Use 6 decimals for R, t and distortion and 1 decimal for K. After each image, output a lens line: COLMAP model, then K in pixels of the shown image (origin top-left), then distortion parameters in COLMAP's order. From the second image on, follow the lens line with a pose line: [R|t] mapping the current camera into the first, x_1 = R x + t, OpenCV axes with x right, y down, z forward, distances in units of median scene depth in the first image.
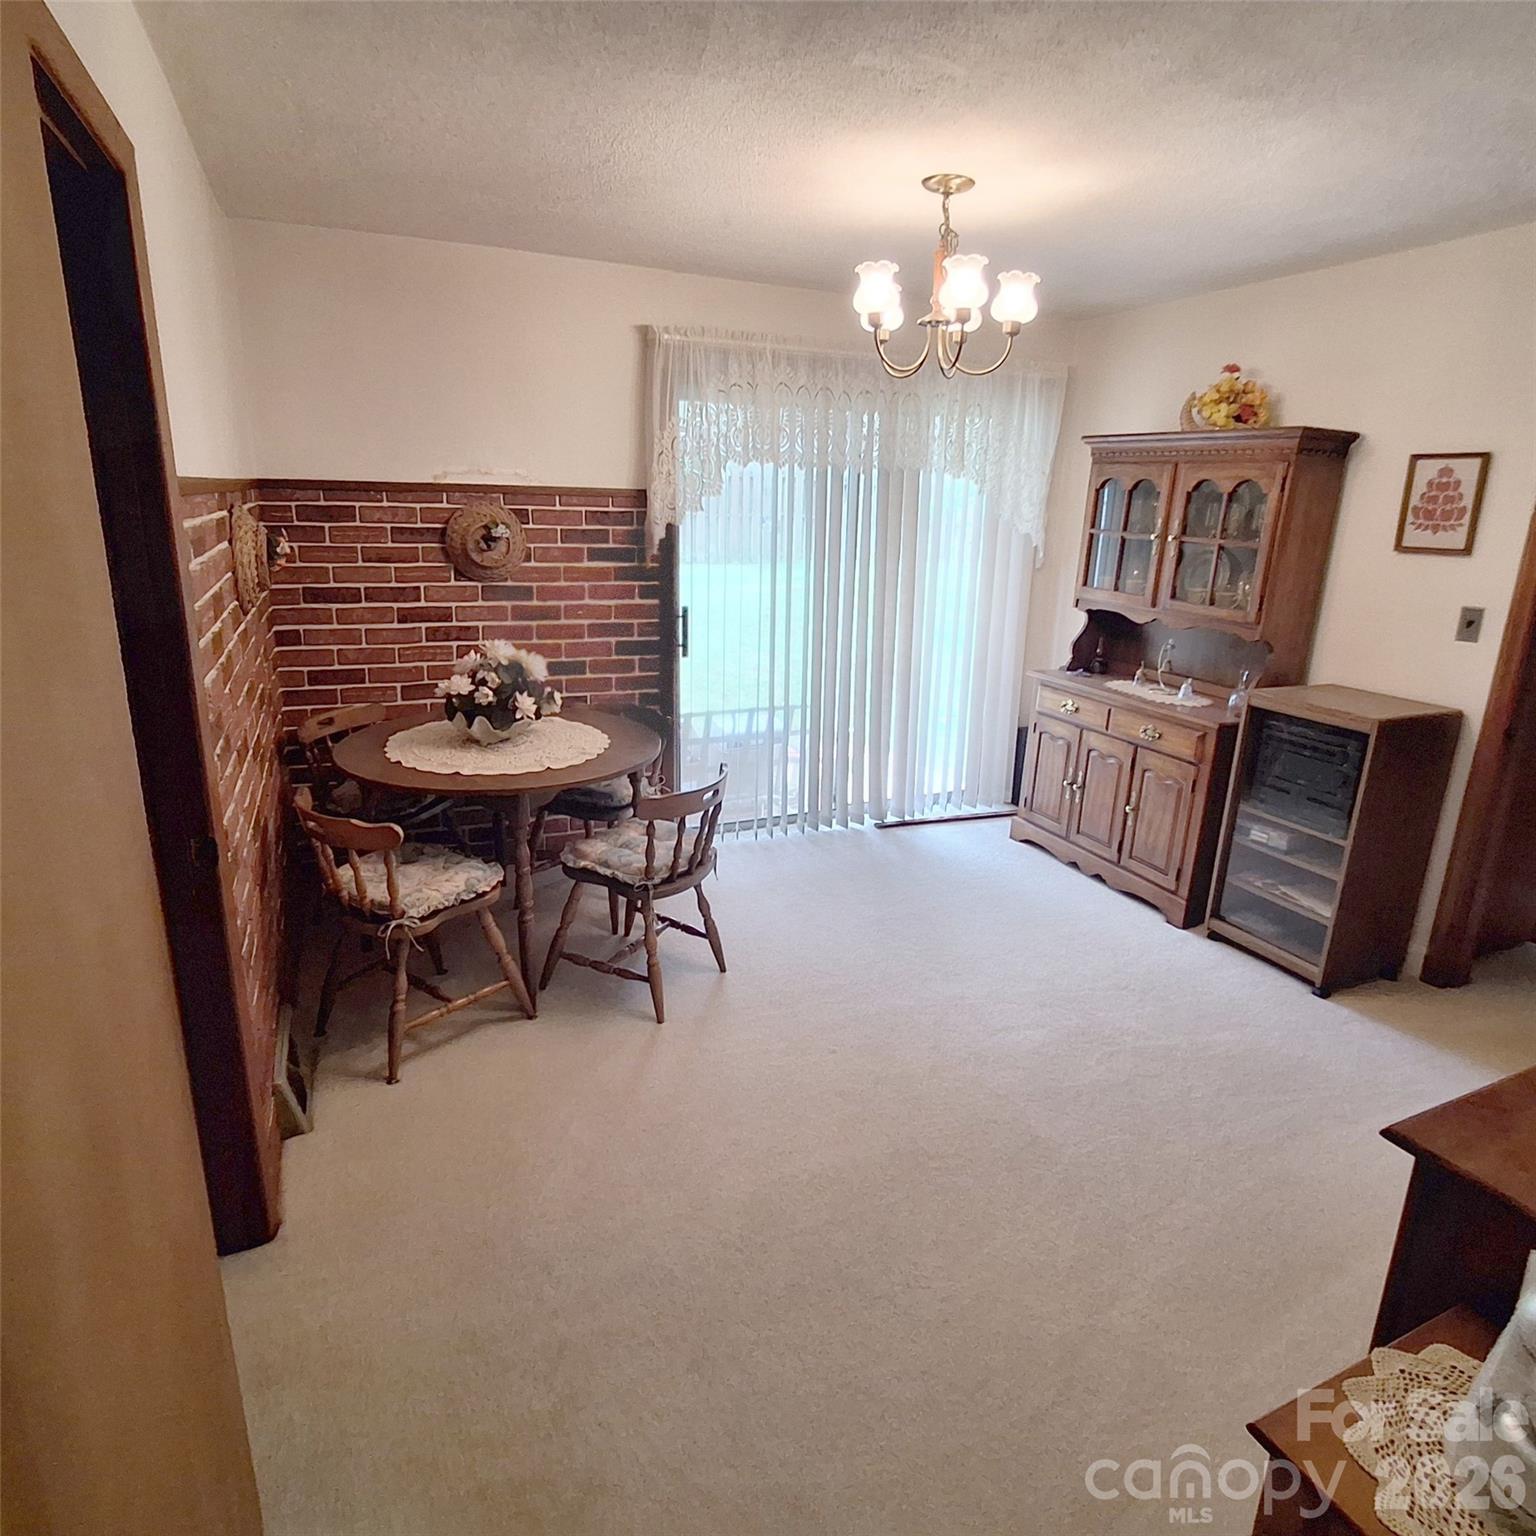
lens RADIAL K [[933.1, 0, 775.5], [0, 933.1, 769.1], [0, 0, 1]] dist [-0.007983, -0.007549]
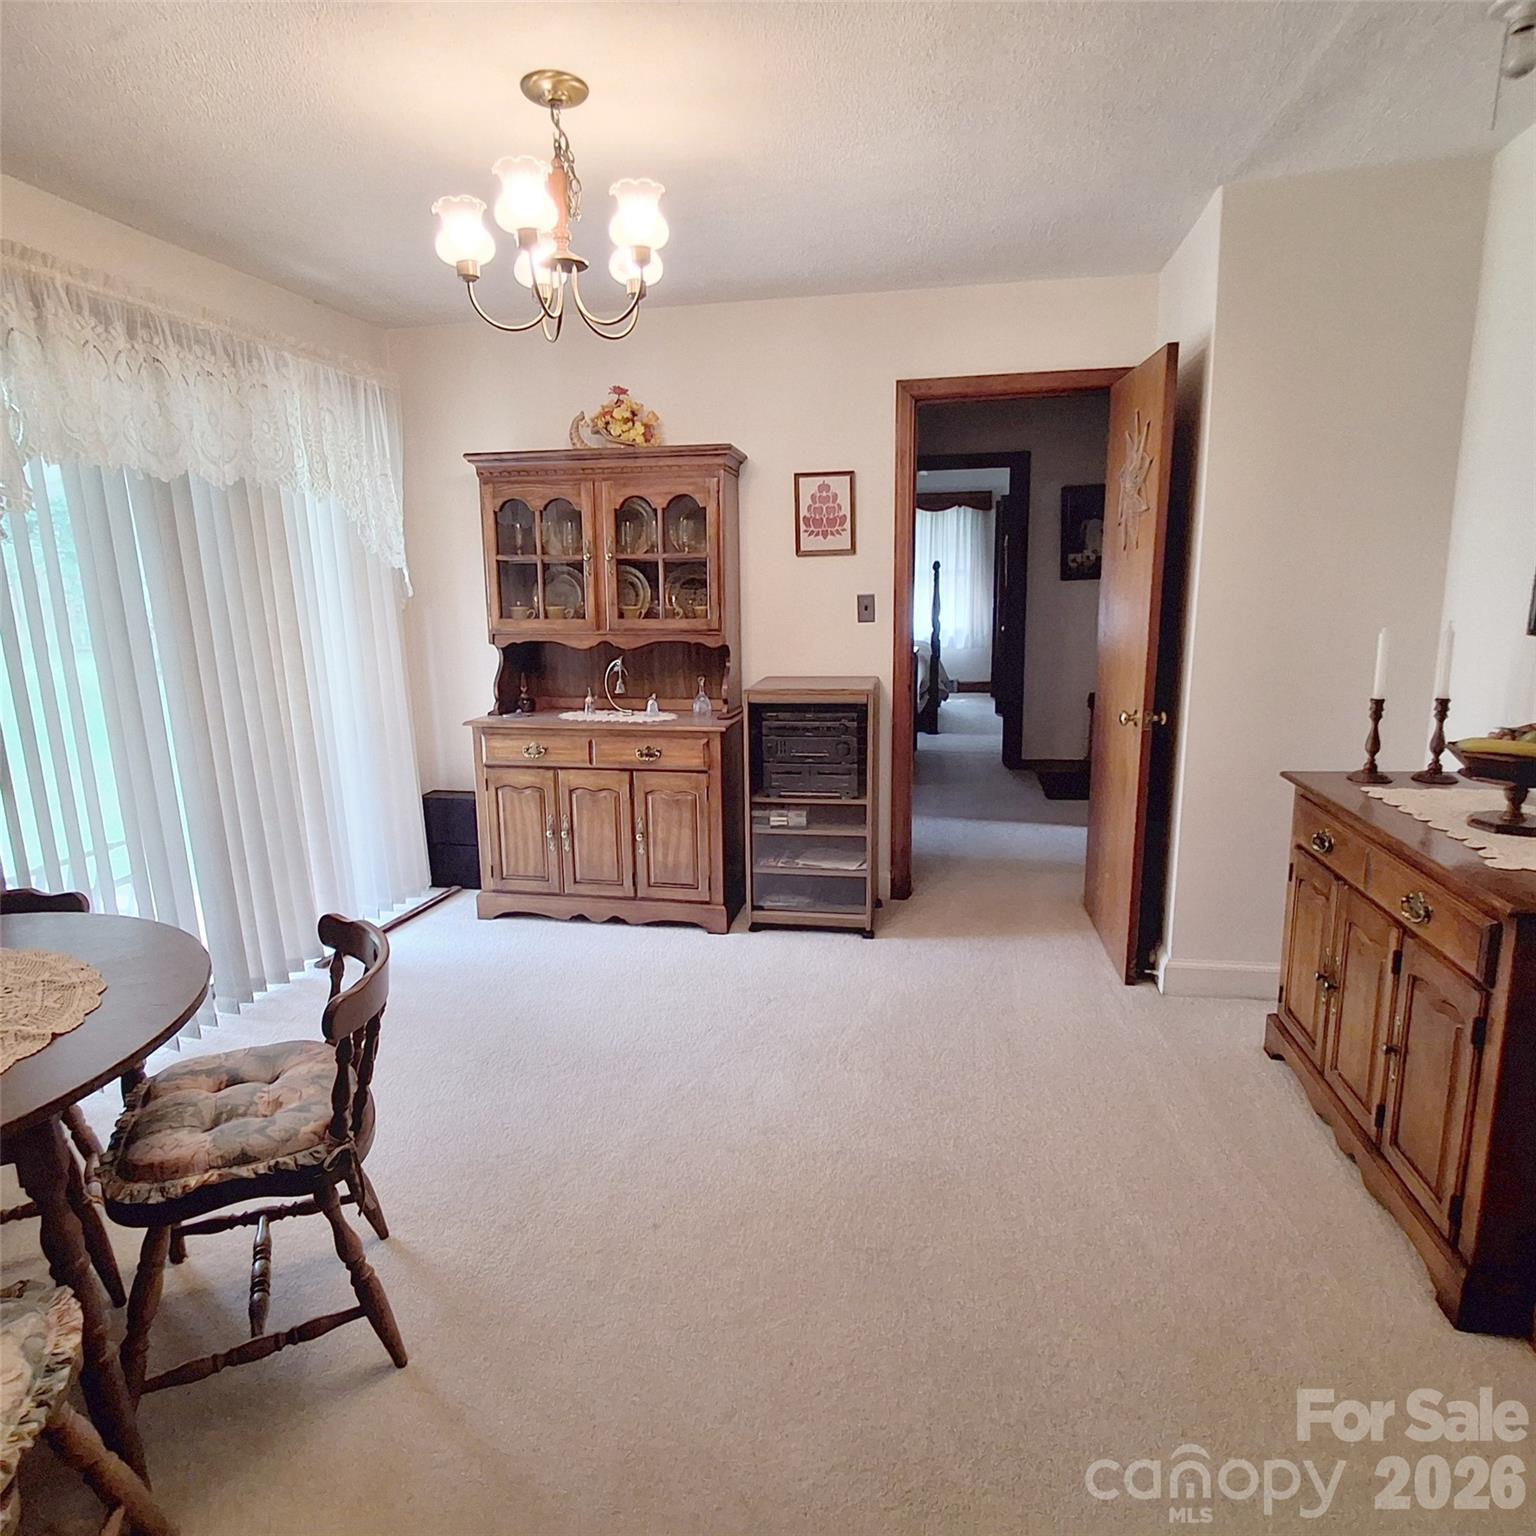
lens RADIAL K [[933.1, 0, 774.1], [0, 933.1, 765.3], [0, 0, 1]] dist [-0.007983, -0.007549]
pose [[0.564729, -0.204764, 0.799470, -0.312787], [0.263809, 0.962693, 0.060221, -0.052588], [-0.781976, 0.176899, 0.597680, 0.330617]]
